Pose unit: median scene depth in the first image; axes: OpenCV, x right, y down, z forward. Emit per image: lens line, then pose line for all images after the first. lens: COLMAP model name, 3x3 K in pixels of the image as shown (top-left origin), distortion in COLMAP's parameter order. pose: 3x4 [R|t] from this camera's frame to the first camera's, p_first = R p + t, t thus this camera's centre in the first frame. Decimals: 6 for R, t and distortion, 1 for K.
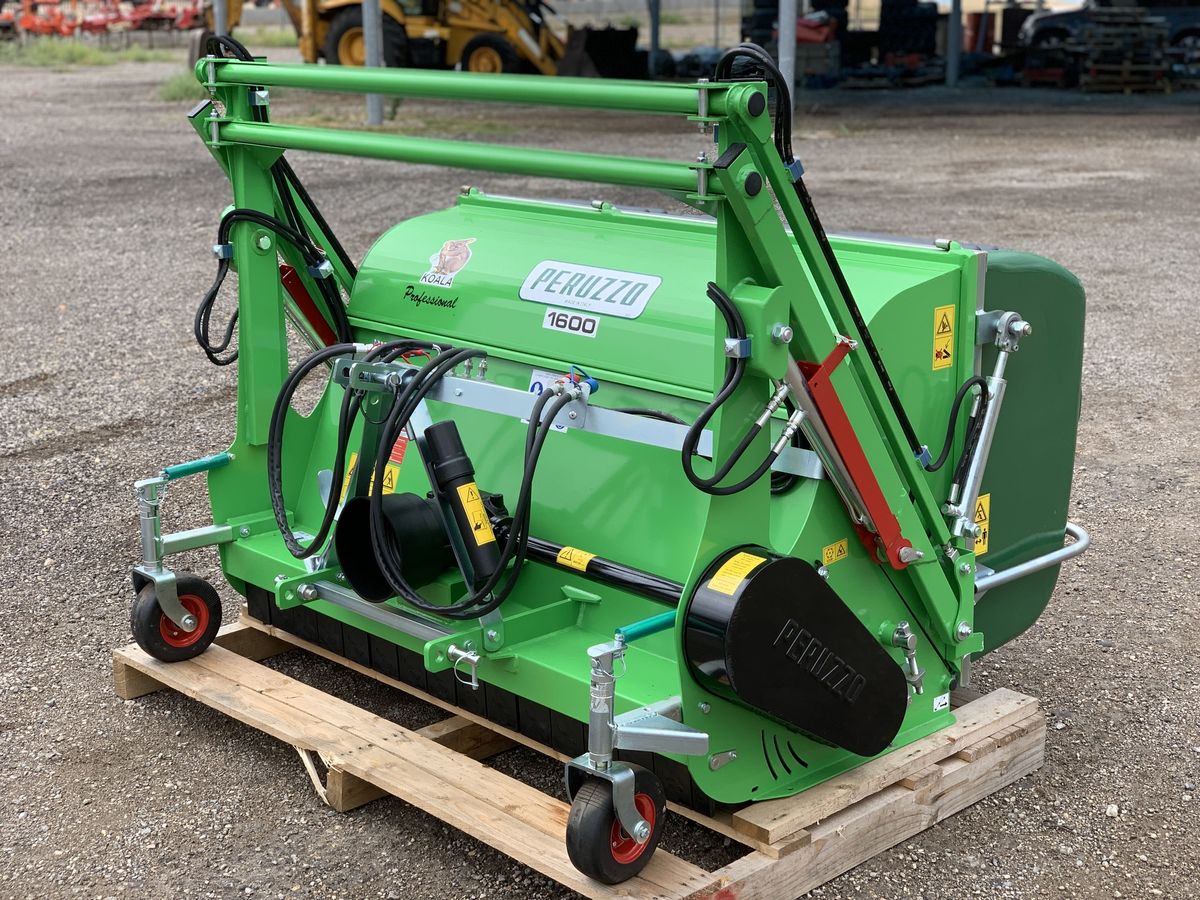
lens RADIAL K [[1779.9, 0, 639.8], [0, 1779.9, 477.1], [0, 0, 1]] dist [0.019216, 0.032890]
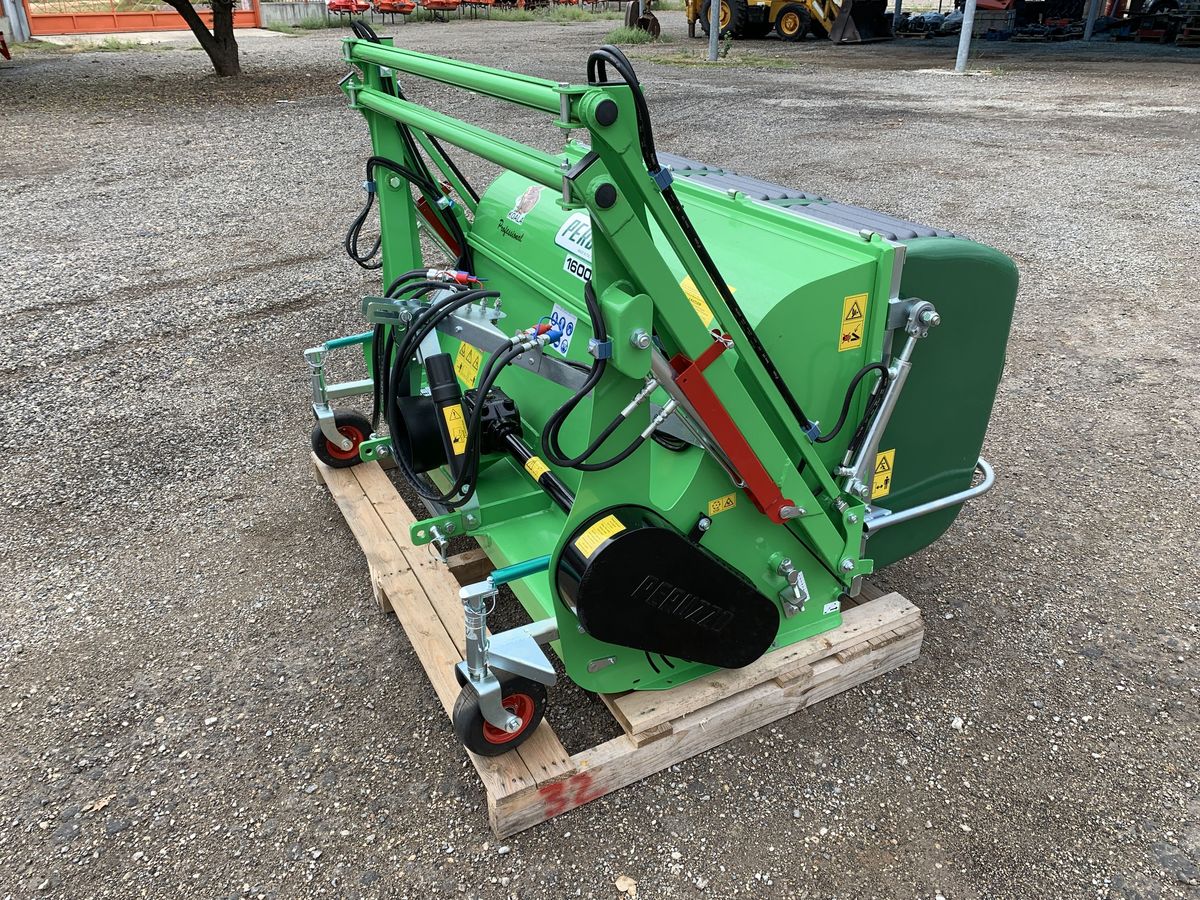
lens RADIAL K [[927.9, 0, 600.0], [0, 927.9, 450.0], [0, 0, 1]] dist [0.011073, -0.007521]
pose [[0.959980, 0.125420, -0.250416, 0.159067], [-0.071855, 0.974492, 0.212608, -0.103274], [0.270693, -0.186106, 0.944505, 0.358371]]
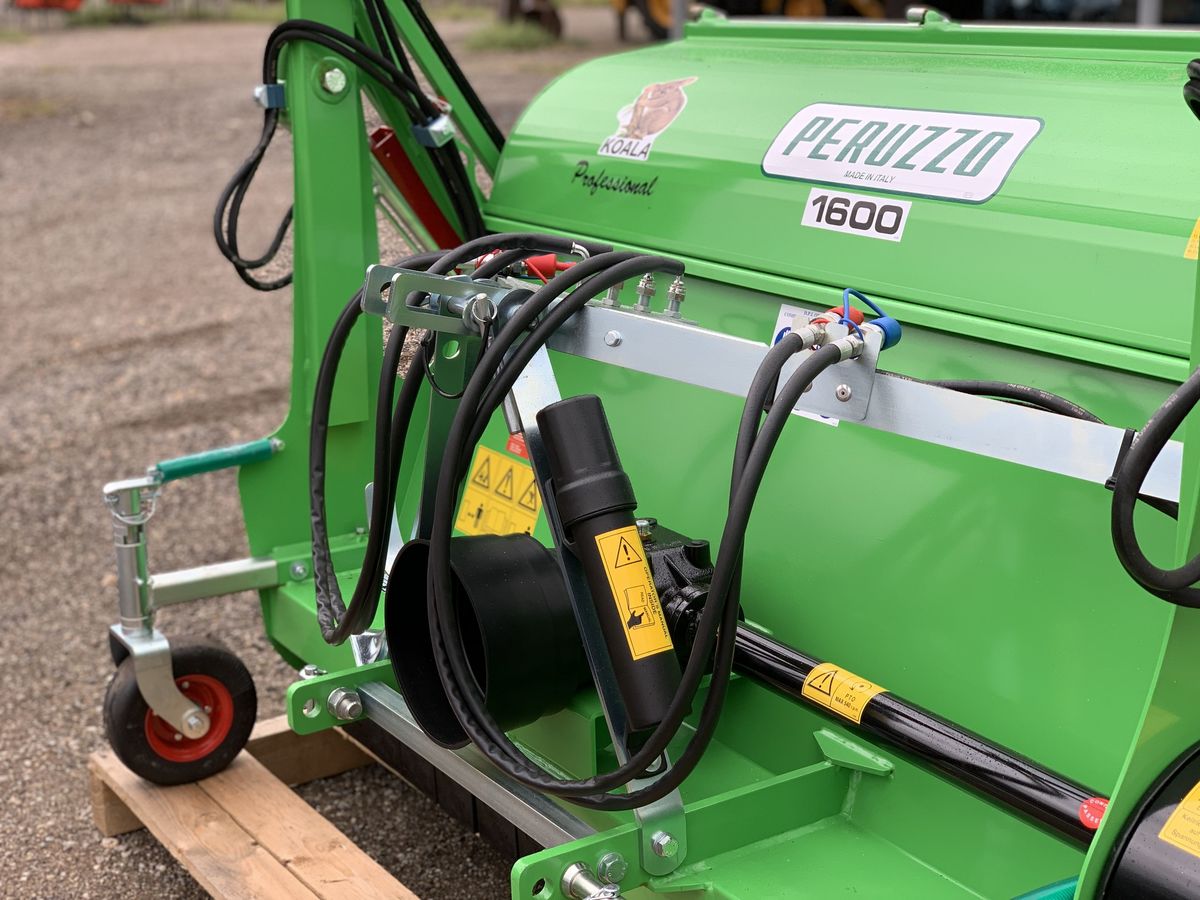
lens RADIAL K [[1837.6, 0, 604.2], [0, 1837.6, 442.6], [0, 0, 1]] dist [0.056761, 0.095642]
pose [[0.981631, 0.034288, -0.187681, -0.007335], [-0.035332, 0.999373, -0.002218, -0.016455], [0.187487, 0.008809, 0.982228, 0.463580]]
